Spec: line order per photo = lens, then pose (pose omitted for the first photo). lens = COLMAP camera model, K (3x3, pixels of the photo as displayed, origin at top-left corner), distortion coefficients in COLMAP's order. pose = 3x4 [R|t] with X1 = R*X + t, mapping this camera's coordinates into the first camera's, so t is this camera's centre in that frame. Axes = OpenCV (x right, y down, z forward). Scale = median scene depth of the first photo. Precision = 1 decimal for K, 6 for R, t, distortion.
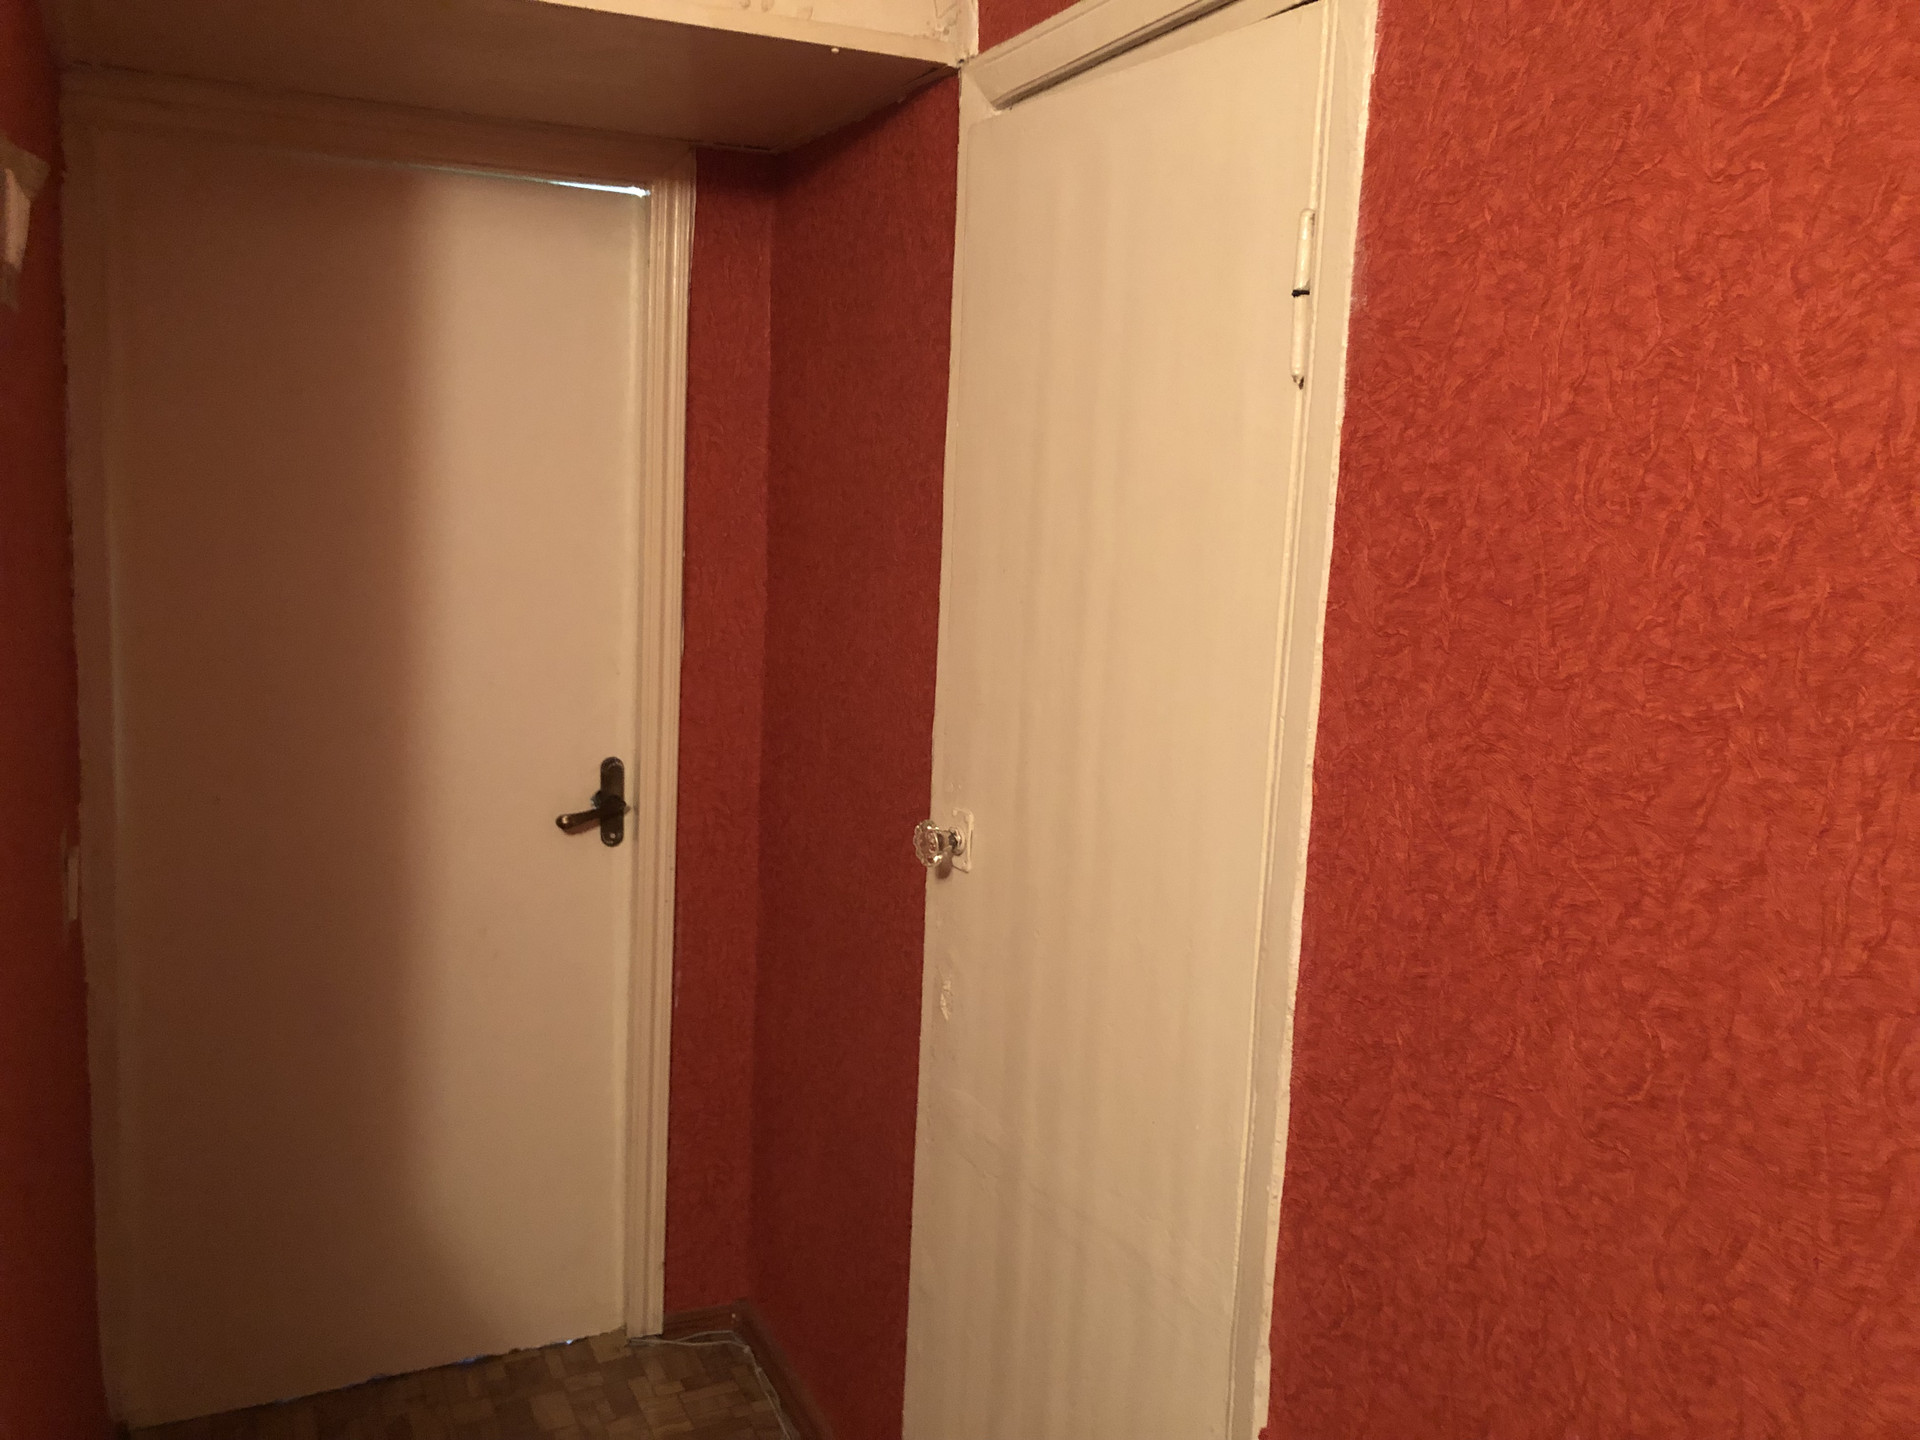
lens RADIAL K [[1552.0, 0, 968.4], [0, 1552.0, 722.5], [0, 0, 1]] dist [0.024718, -0.005218]
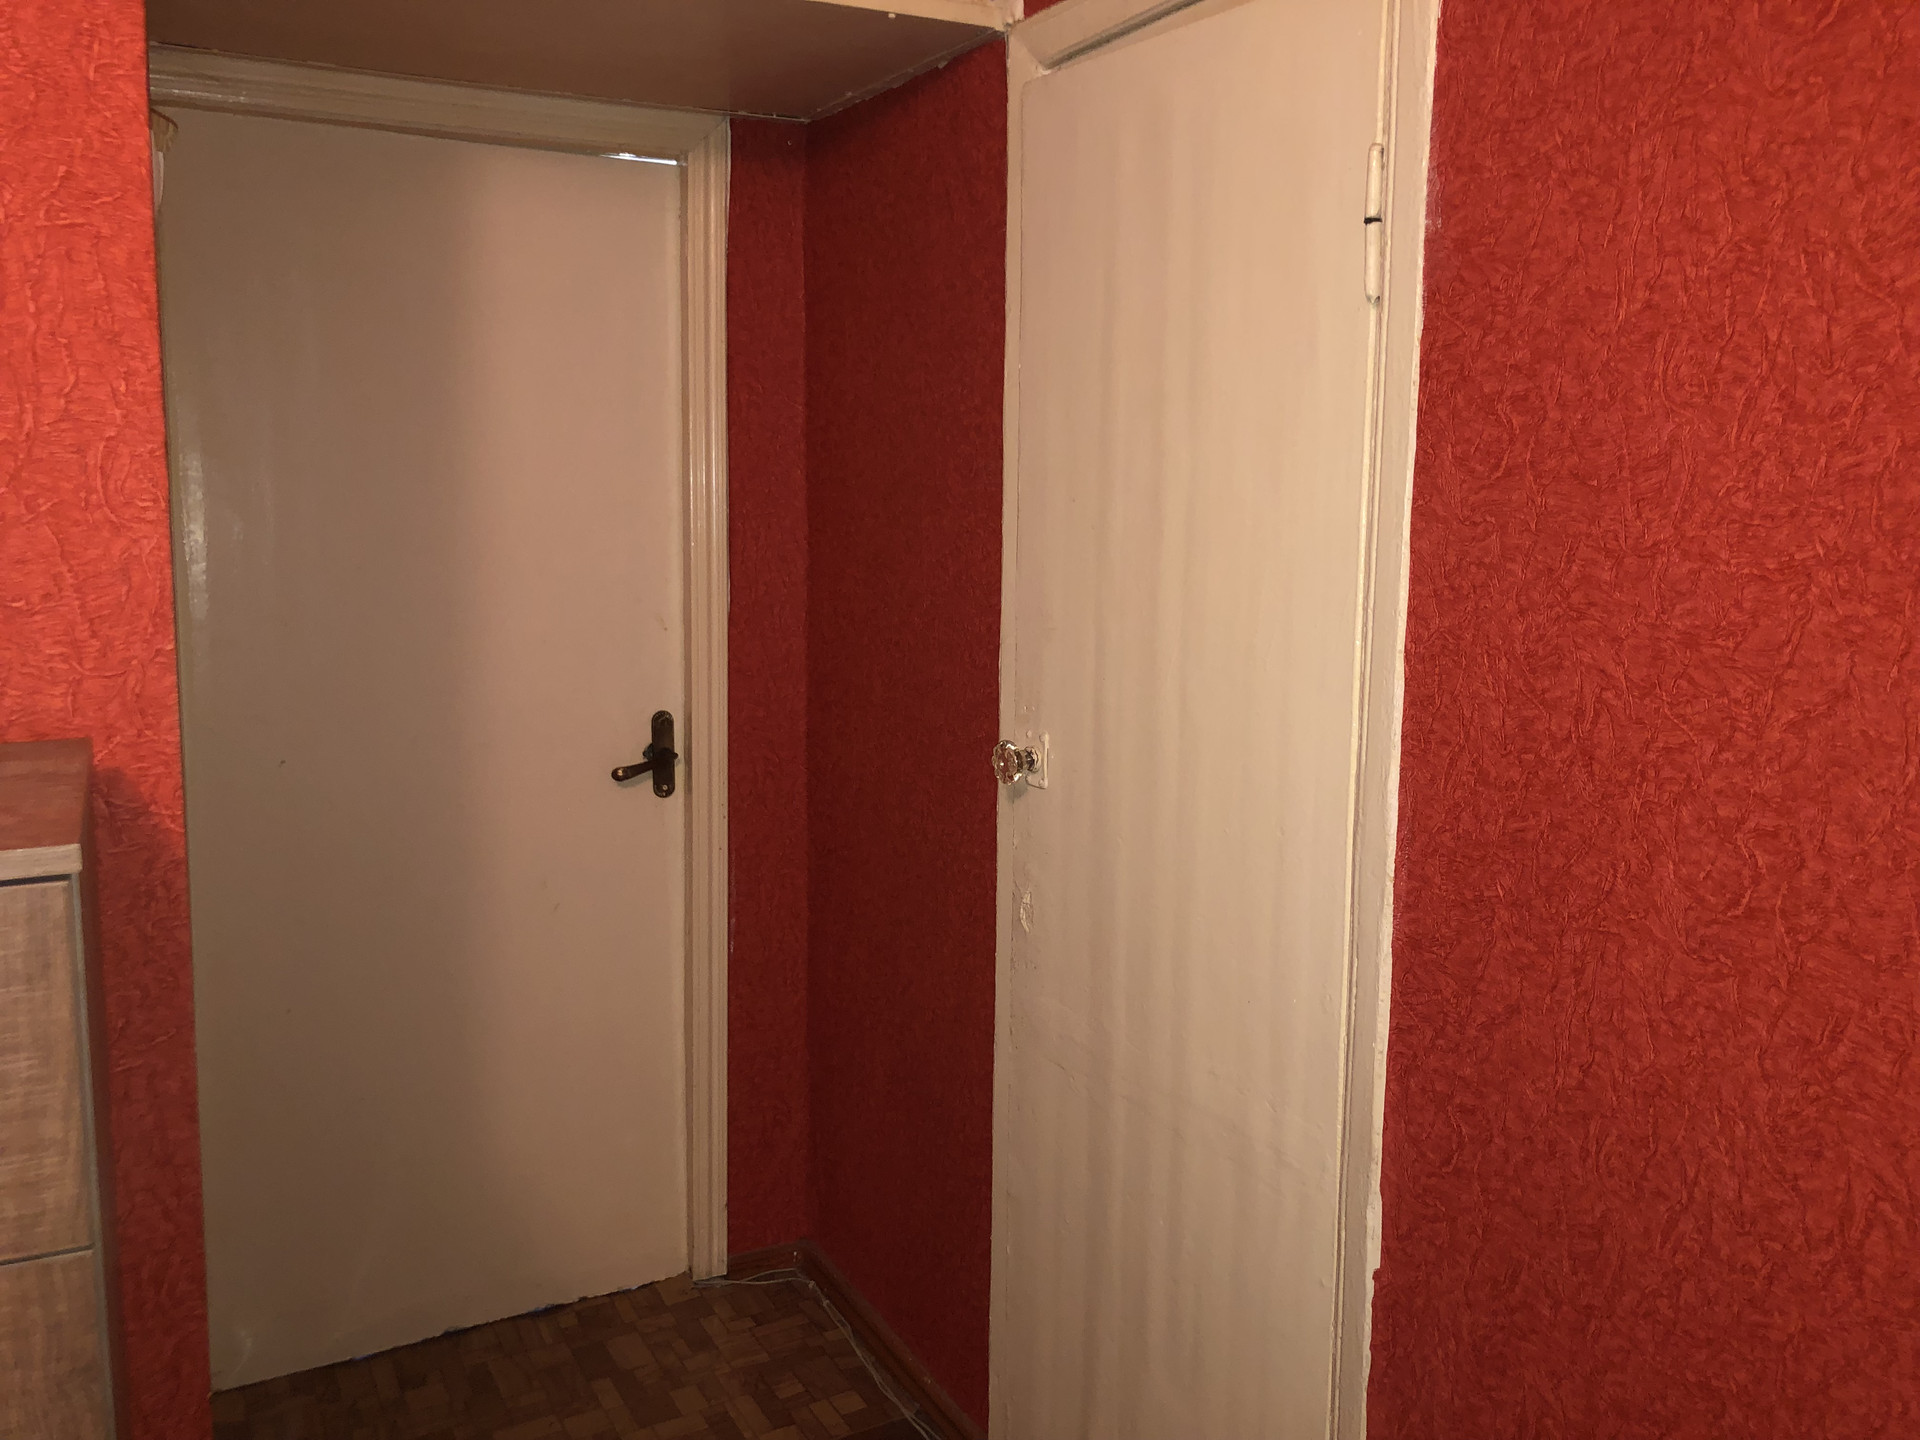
lens RADIAL K [[1574.6, 0, 968.5], [0, 1574.6, 708.2], [0, 0, 1]] dist [0.030866, -0.012564]
pose [[0.997383, -0.036731, 0.062279, -0.172554], [0.037742, 0.999173, -0.015130, 0.082763], [-0.061672, 0.017441, 0.997944, -0.097613]]
